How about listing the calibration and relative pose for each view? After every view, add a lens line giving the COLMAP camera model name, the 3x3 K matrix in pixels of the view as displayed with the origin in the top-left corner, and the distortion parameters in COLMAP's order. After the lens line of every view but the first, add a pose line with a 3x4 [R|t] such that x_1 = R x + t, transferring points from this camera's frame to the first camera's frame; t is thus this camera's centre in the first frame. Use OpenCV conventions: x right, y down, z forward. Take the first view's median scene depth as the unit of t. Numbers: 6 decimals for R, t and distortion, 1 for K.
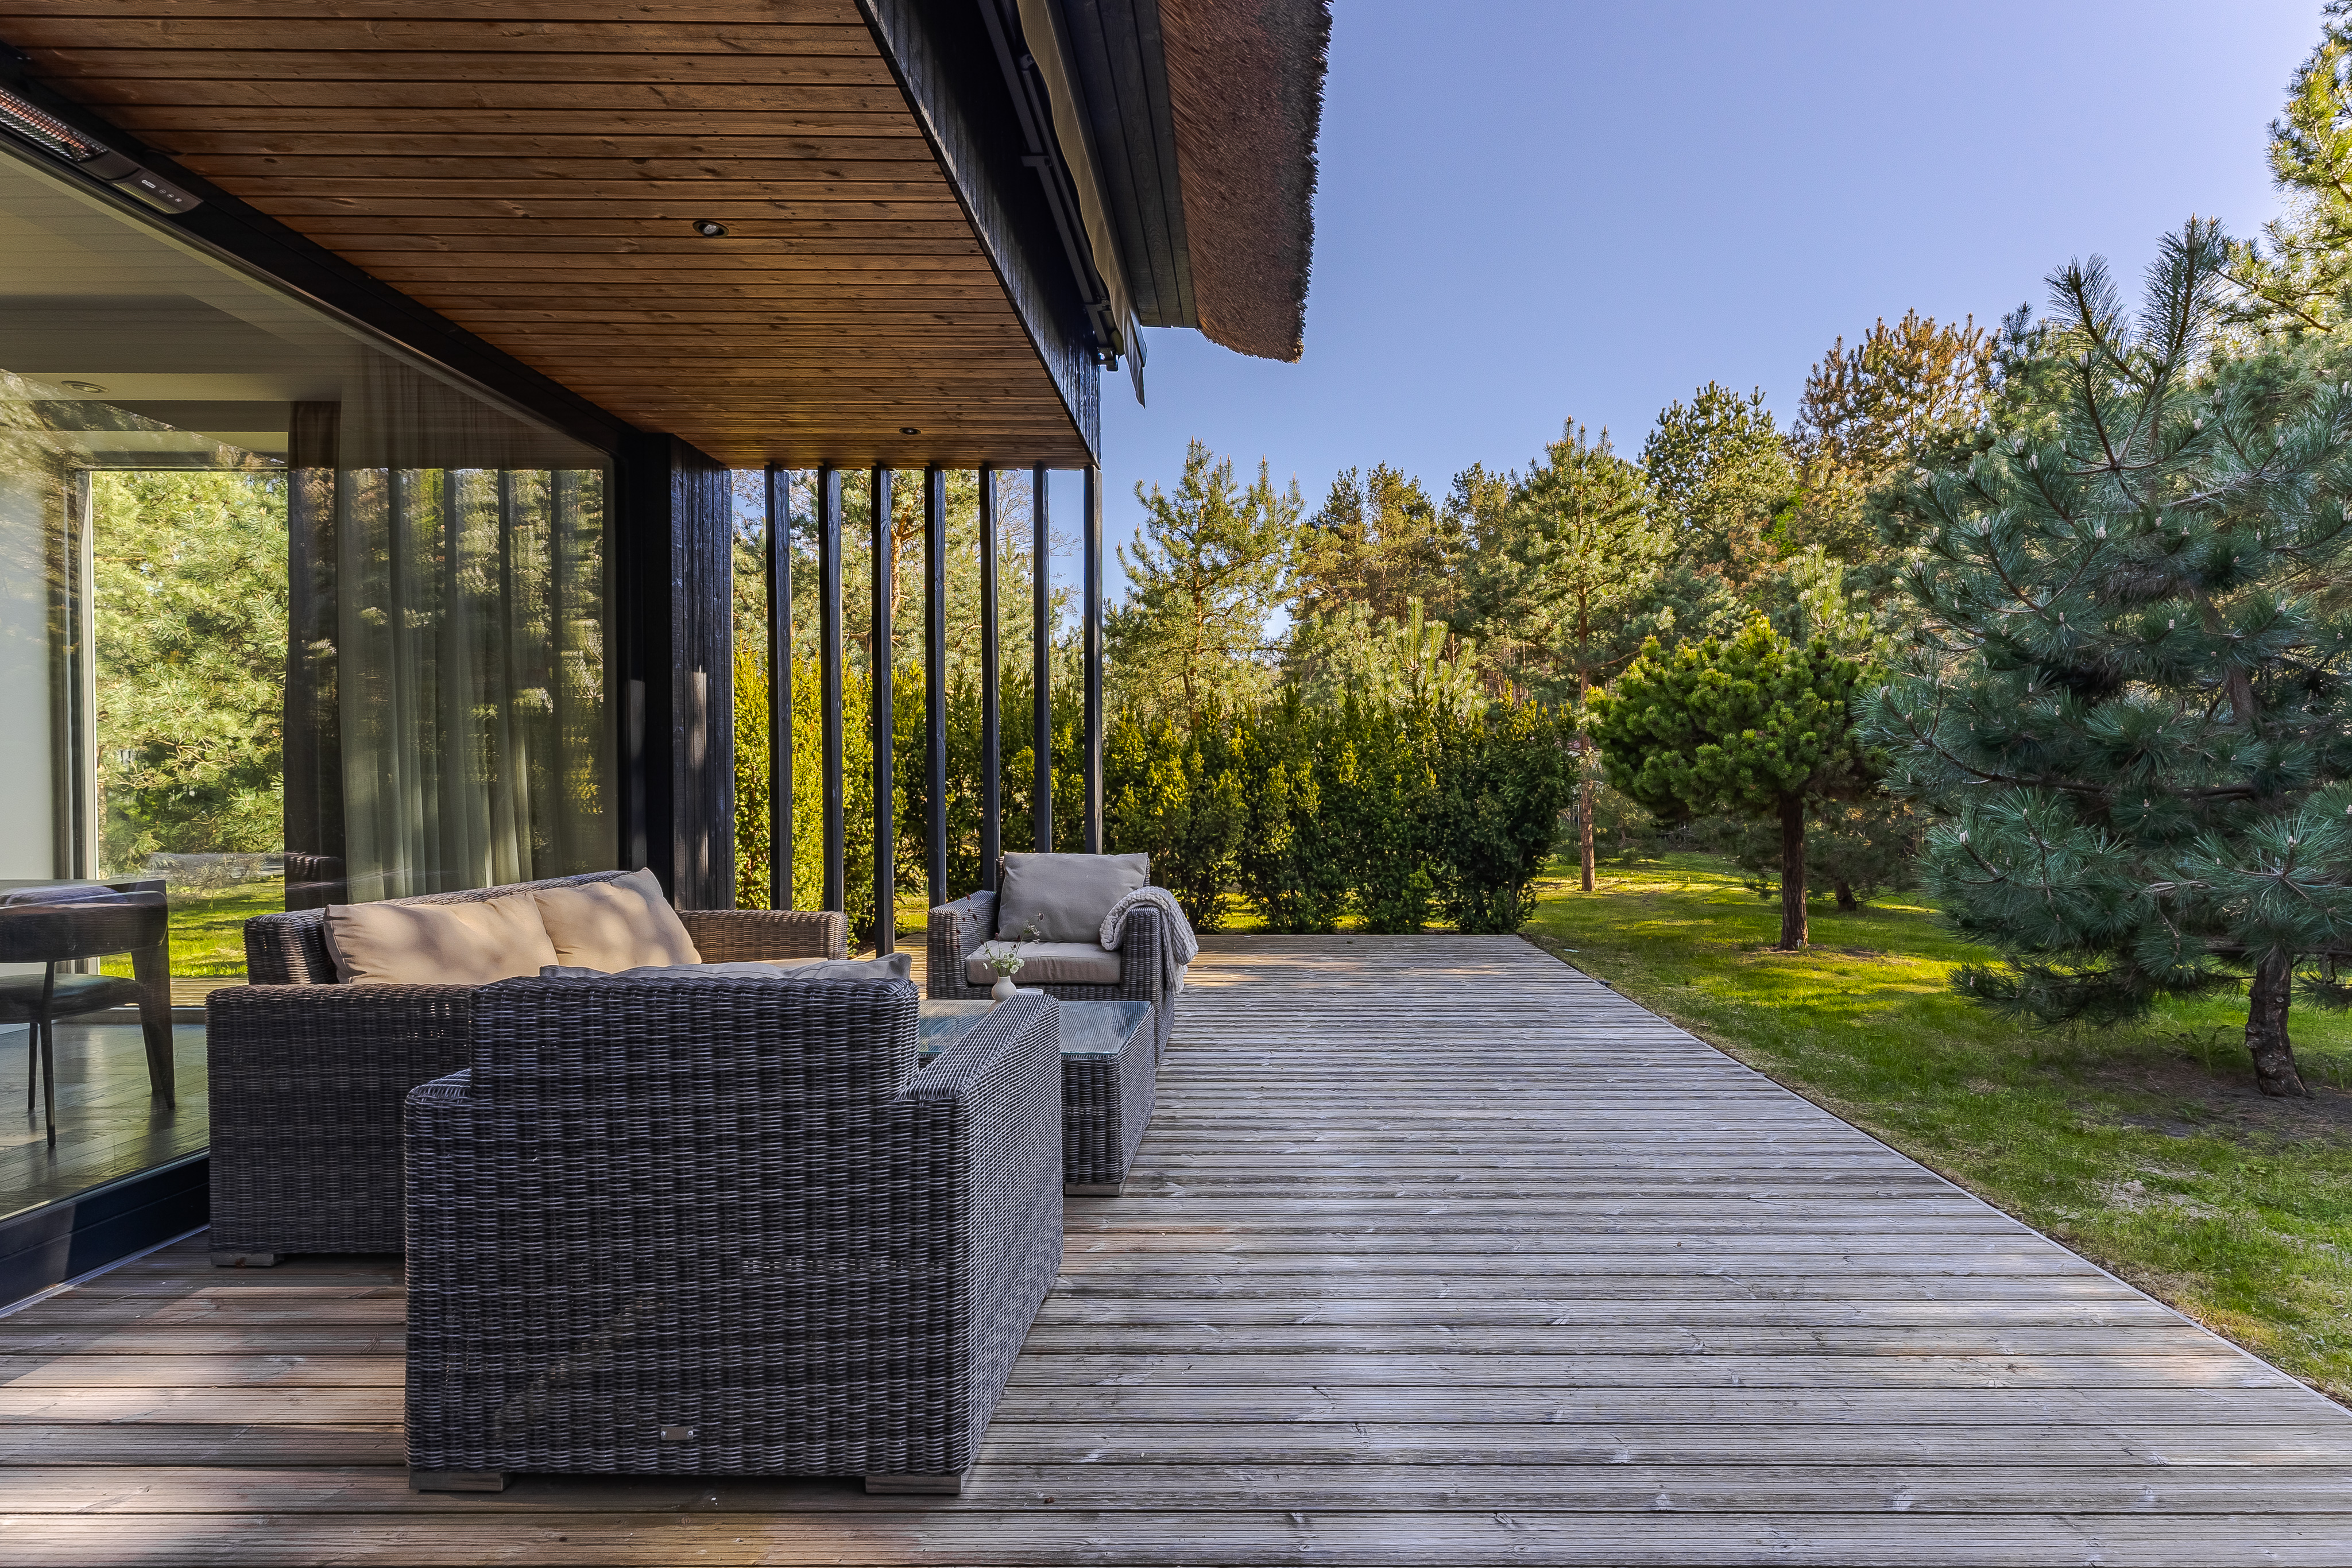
lens RADIAL K [[1233.9, 0, 1177.4], [0, 1233.9, 785.2], [0, 0, 1]] dist [0.003489, 0.000583]
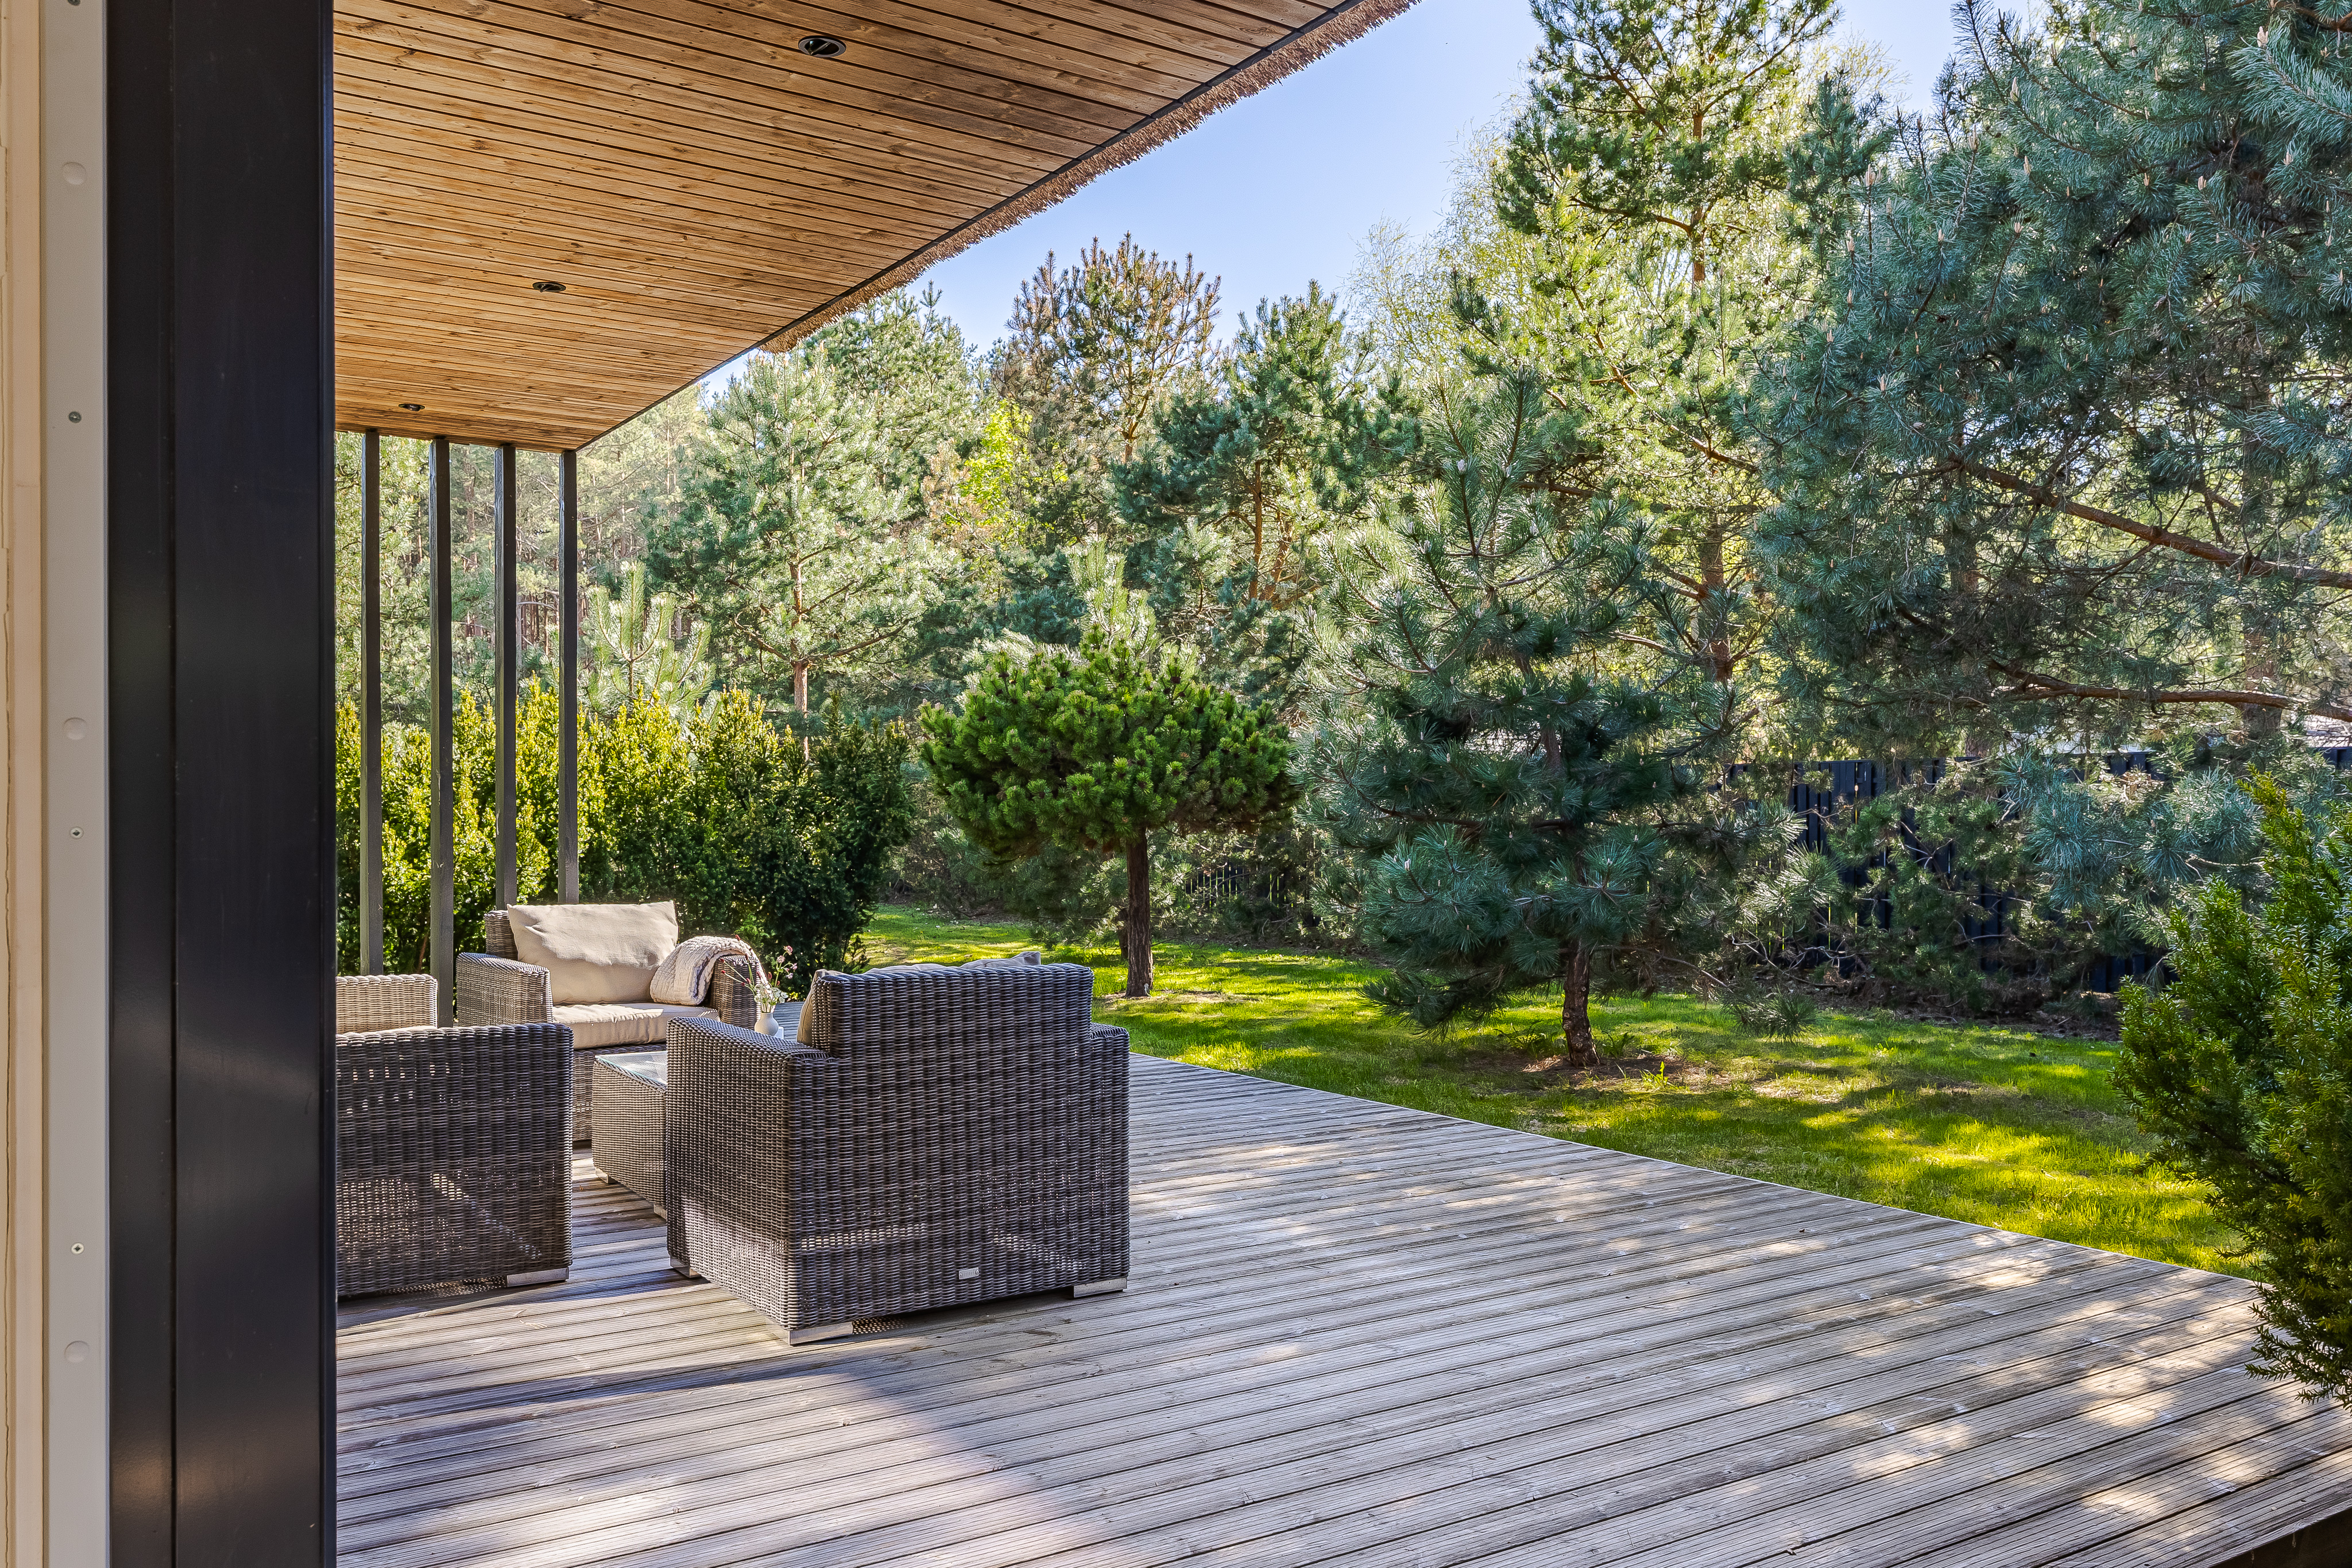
lens RADIAL K [[1846.0, 0, 1174.2], [0, 1846.0, 788.4], [0, 0, 1]] dist [0.012720, 0.000606]
pose [[0.834961, 0.003191, 0.550299, -0.254225], [0.003820, 0.999925, -0.011594, -0.005524], [-0.550295, 0.011783, 0.834887, -0.177856]]
